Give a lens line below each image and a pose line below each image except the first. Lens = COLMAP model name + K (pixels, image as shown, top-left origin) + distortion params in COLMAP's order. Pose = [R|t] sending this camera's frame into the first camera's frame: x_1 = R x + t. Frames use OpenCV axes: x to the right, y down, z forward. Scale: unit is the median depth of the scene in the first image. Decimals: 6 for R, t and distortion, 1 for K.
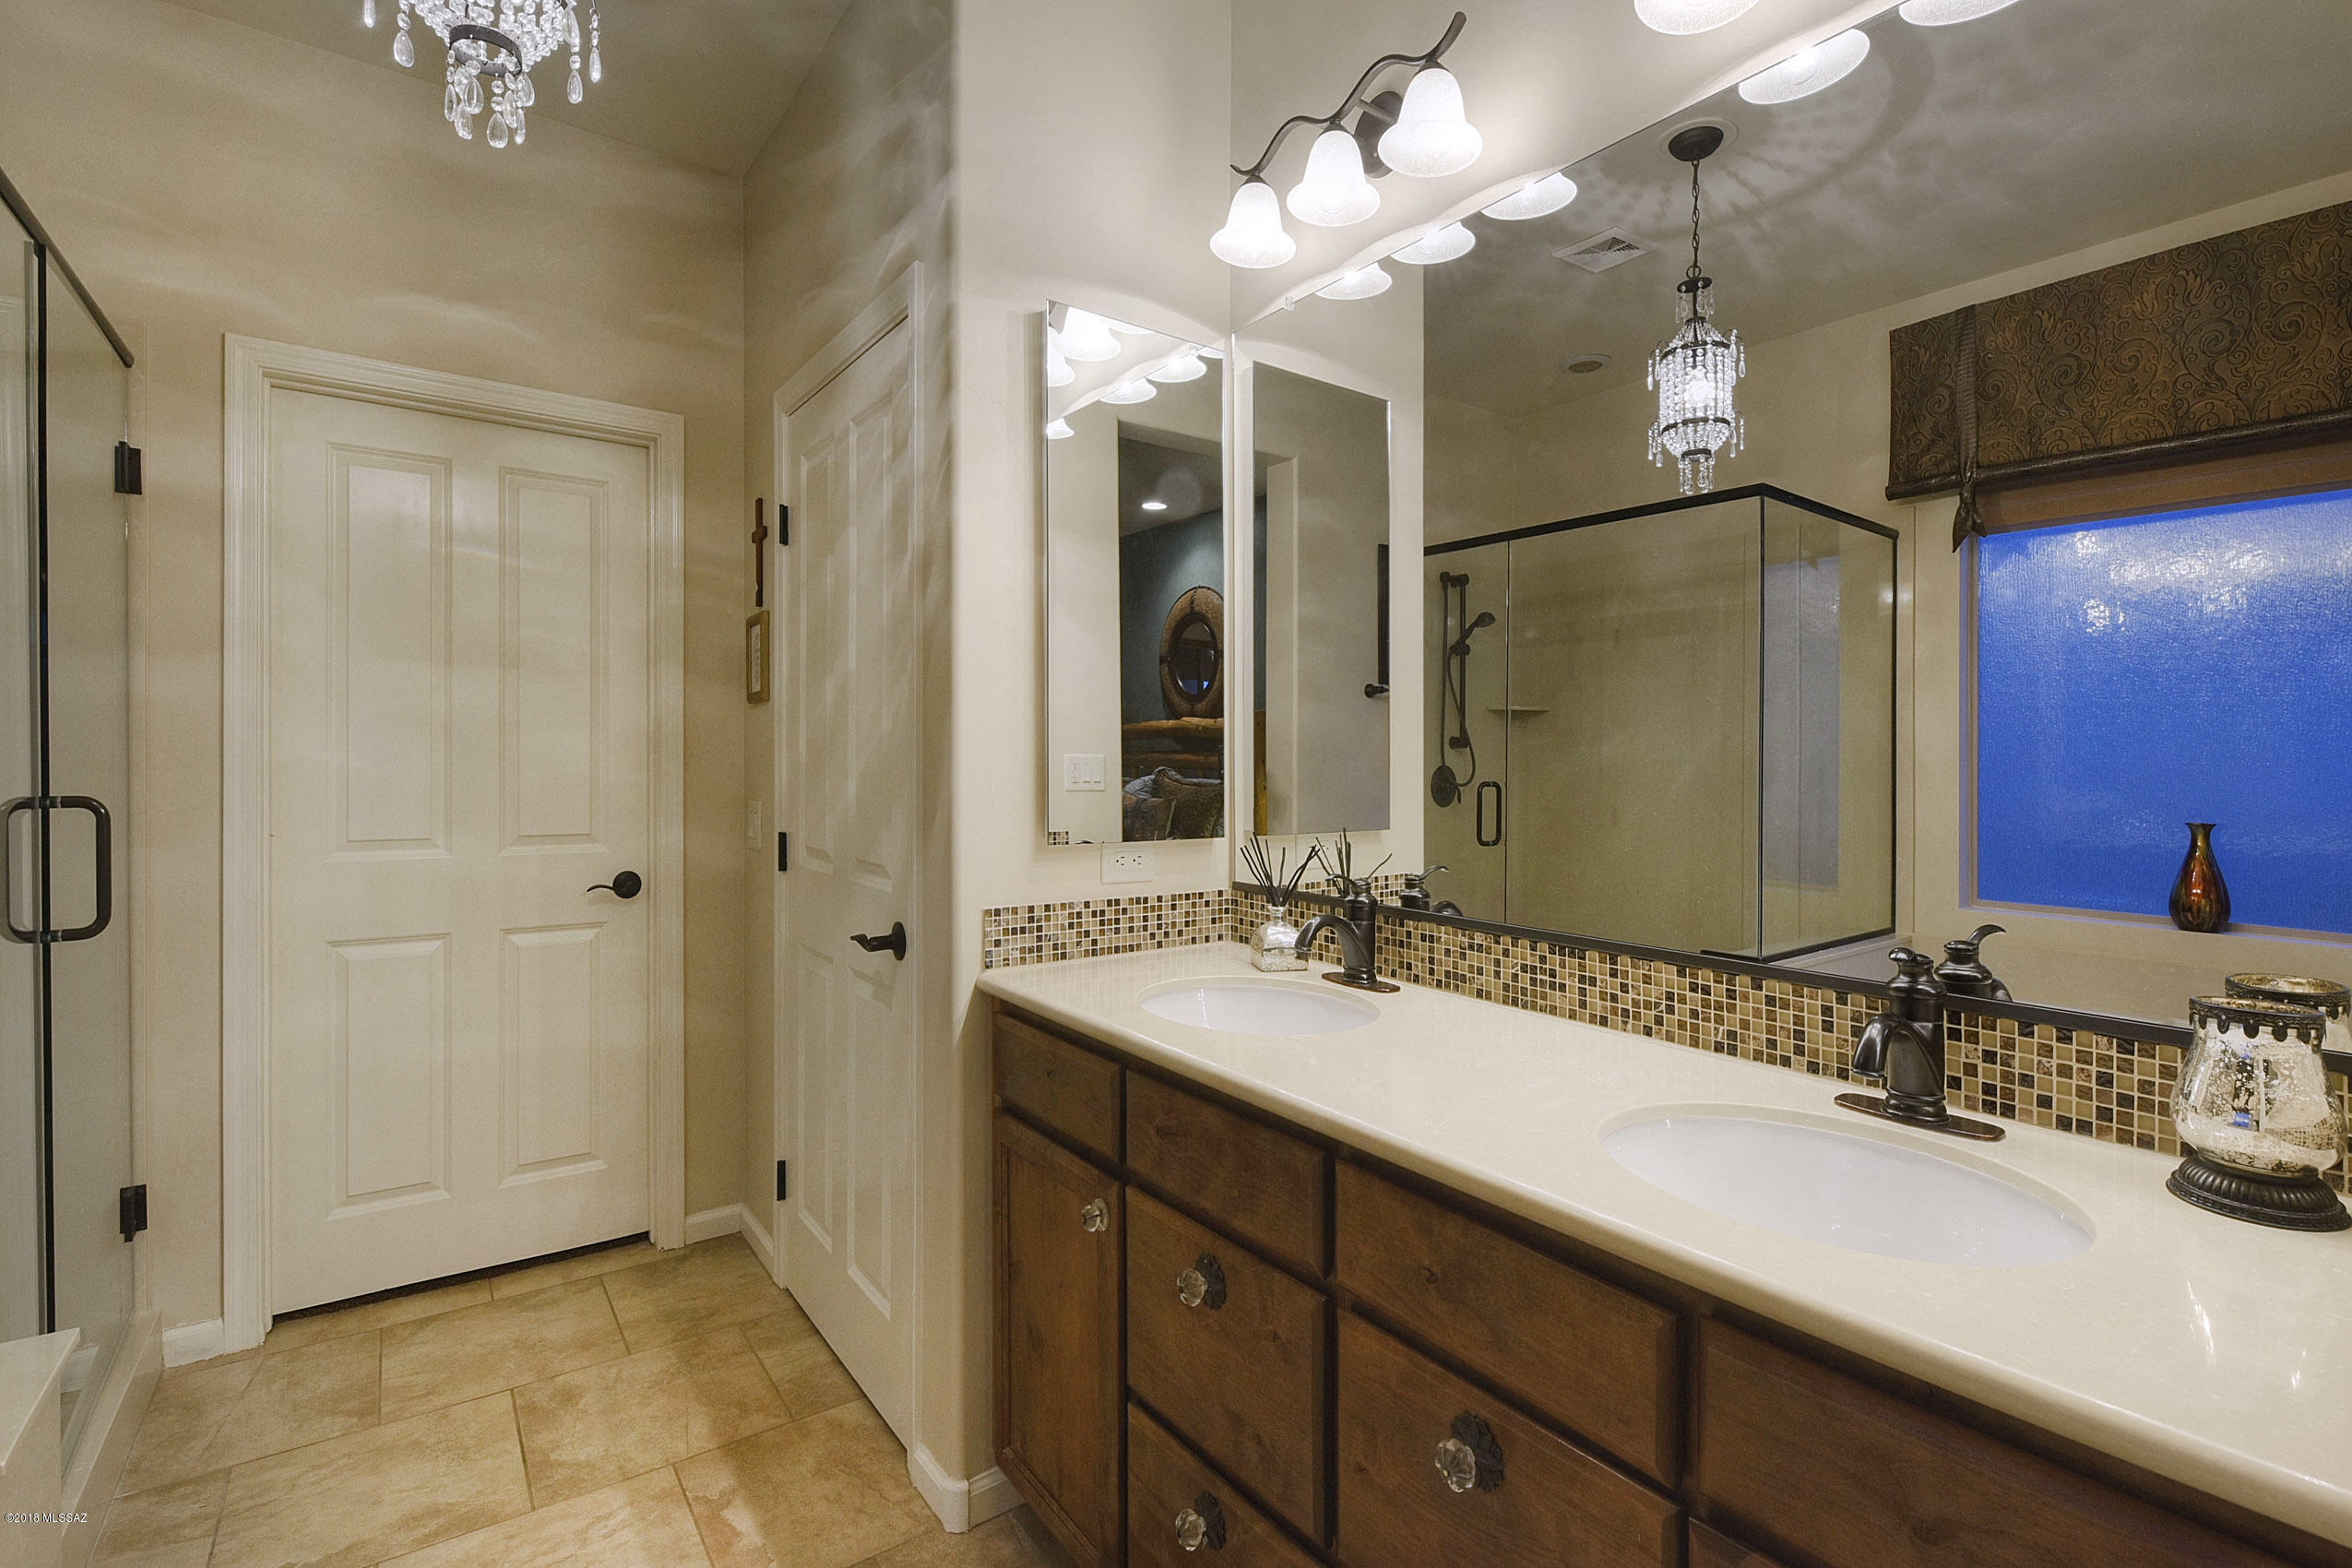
lens RADIAL K [[1126.6, 0, 1220.7], [0, 1126.6, 734.5], [0, 0, 1]] dist [-0.000331, -0.009540]
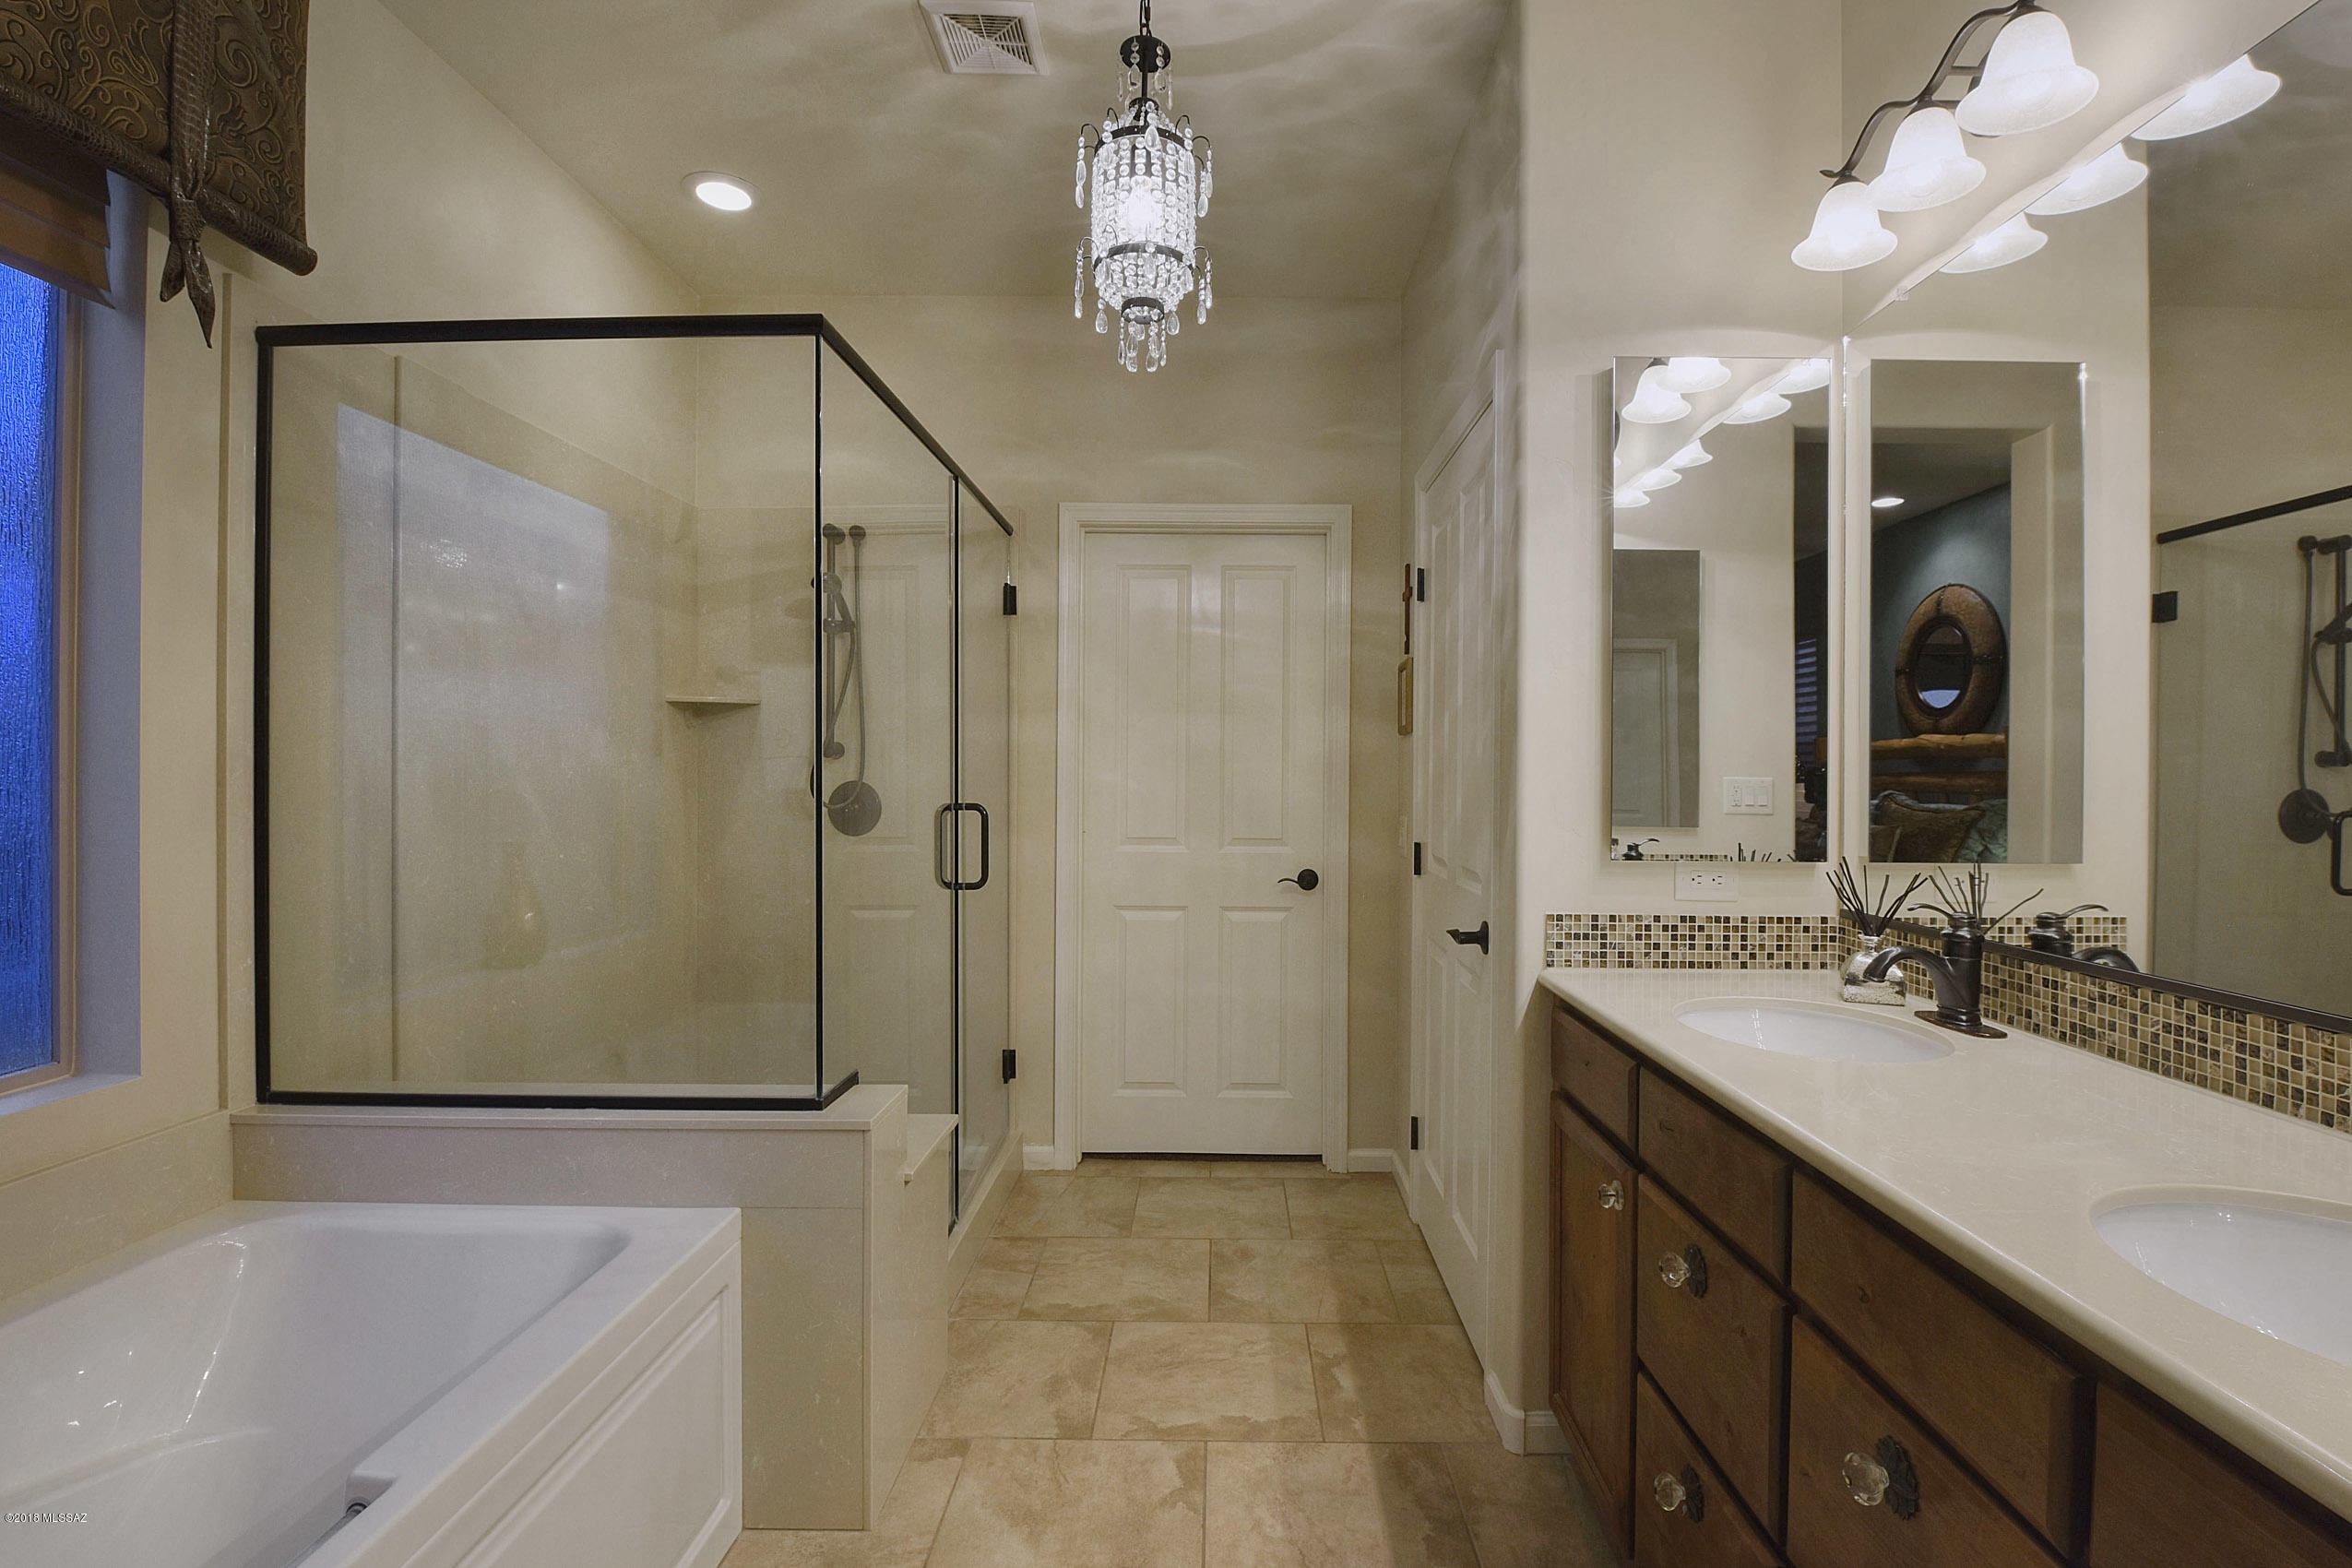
lens RADIAL K [[1086.7, 0, 1239.4], [0, 1086.7, 740.8], [0, 0, 1]] dist [-0.002876, -0.008963]
pose [[0.811762, -0.022103, -0.583570, 0.183899], [0.012672, 0.999715, -0.020237, -0.000520], [0.583851, 0.009033, 0.811811, -0.066695]]
